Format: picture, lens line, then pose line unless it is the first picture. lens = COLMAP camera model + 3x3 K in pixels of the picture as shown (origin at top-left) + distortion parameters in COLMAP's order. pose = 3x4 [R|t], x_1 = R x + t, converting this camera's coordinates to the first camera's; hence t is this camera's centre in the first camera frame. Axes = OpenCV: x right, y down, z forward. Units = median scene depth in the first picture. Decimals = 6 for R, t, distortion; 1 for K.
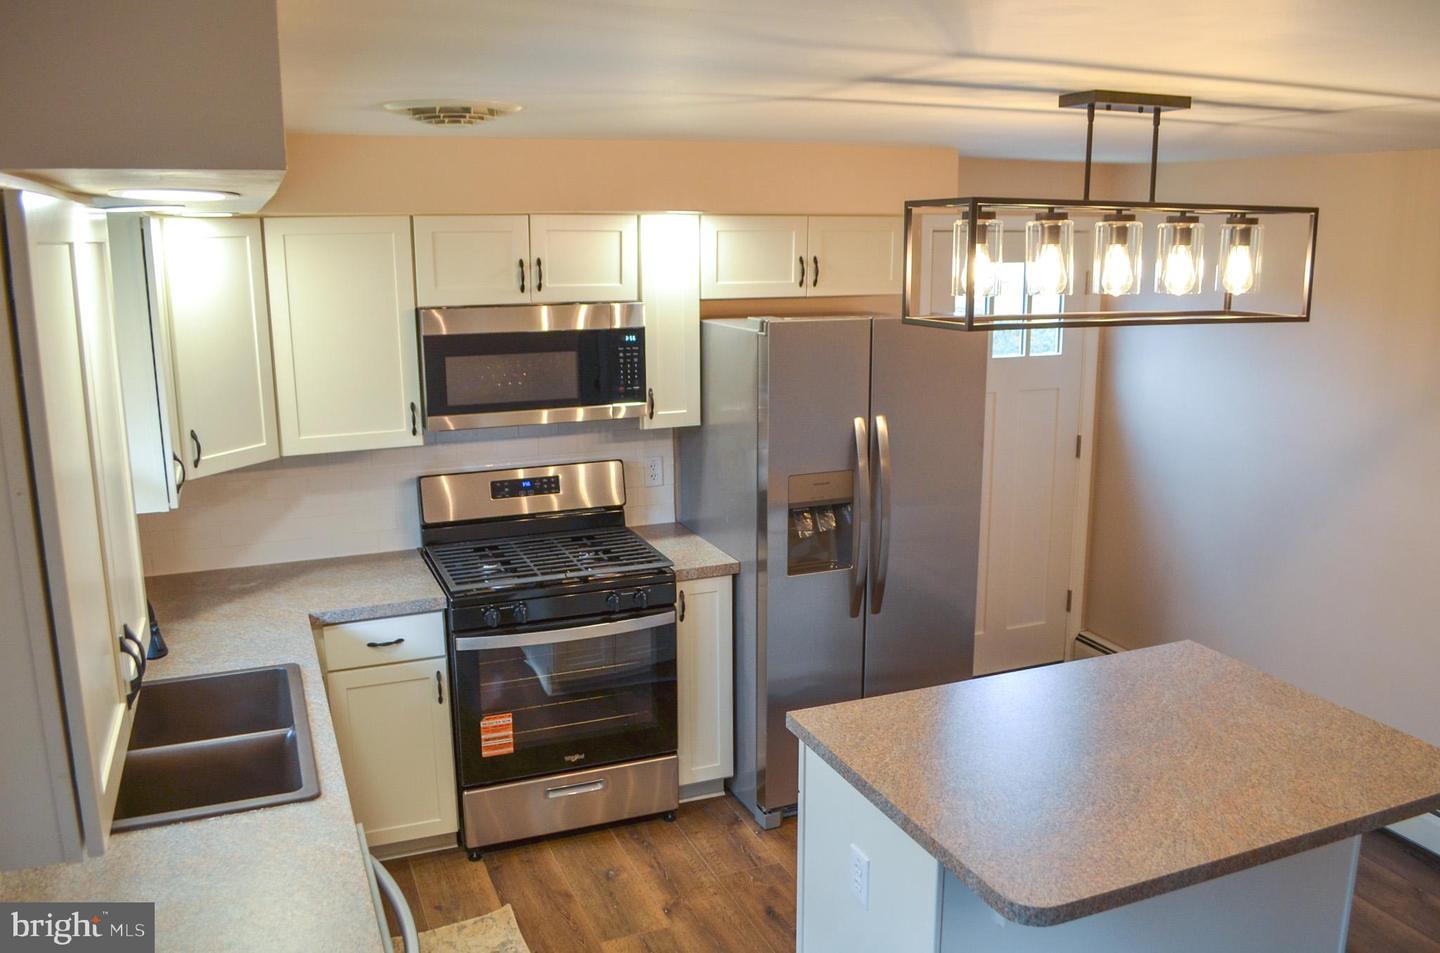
lens RADIAL K [[1183.5, 0, 748.4], [0, 1183.5, 482.4], [0, 0, 1]] dist [-0.083508, 0.008381]
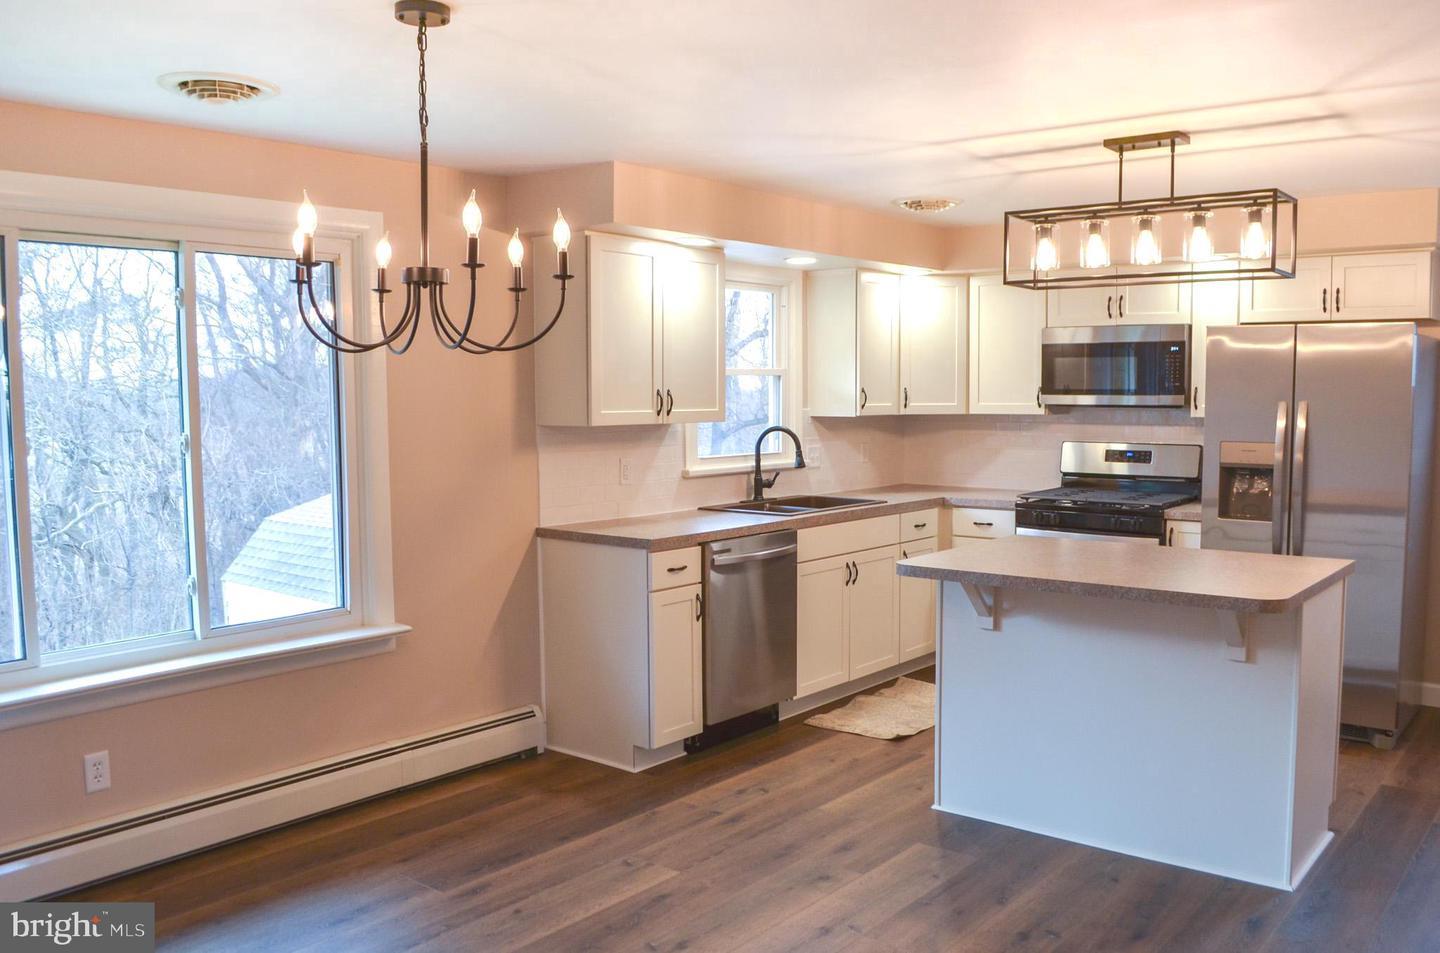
lens RADIAL K [[1183.5, 0, 748.4], [0, 1183.5, 482.4], [0, 0, 1]] dist [-0.083508, 0.008381]
pose [[0.475861, 0.072944, -0.876490, 0.925396], [-0.182116, 0.983129, -0.017055, 0.157135], [0.860459, 0.167739, 0.481117, -0.089943]]
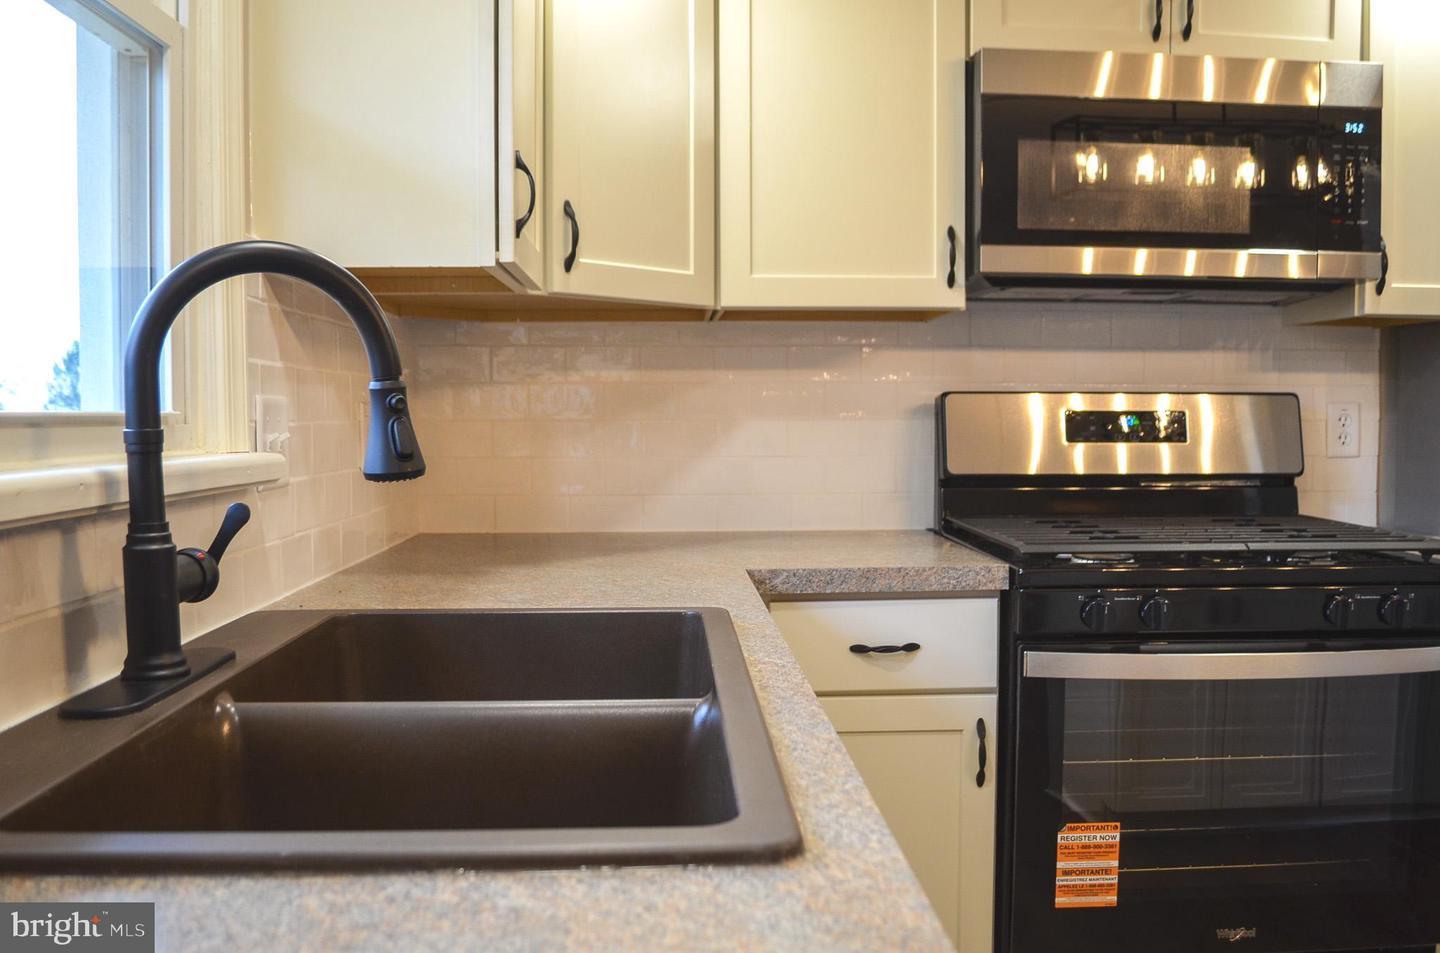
lens RADIAL K [[1258.7, 0, 754.1], [0, 1258.7, 488.3], [0, 0, 1]] dist [-0.074659, 0.004937]
pose [[0.943220, 0.024313, -0.331278, -0.173024], [-0.073286, 0.987974, -0.136152, 0.137229], [0.323983, 0.152699, 0.933658, 0.434840]]
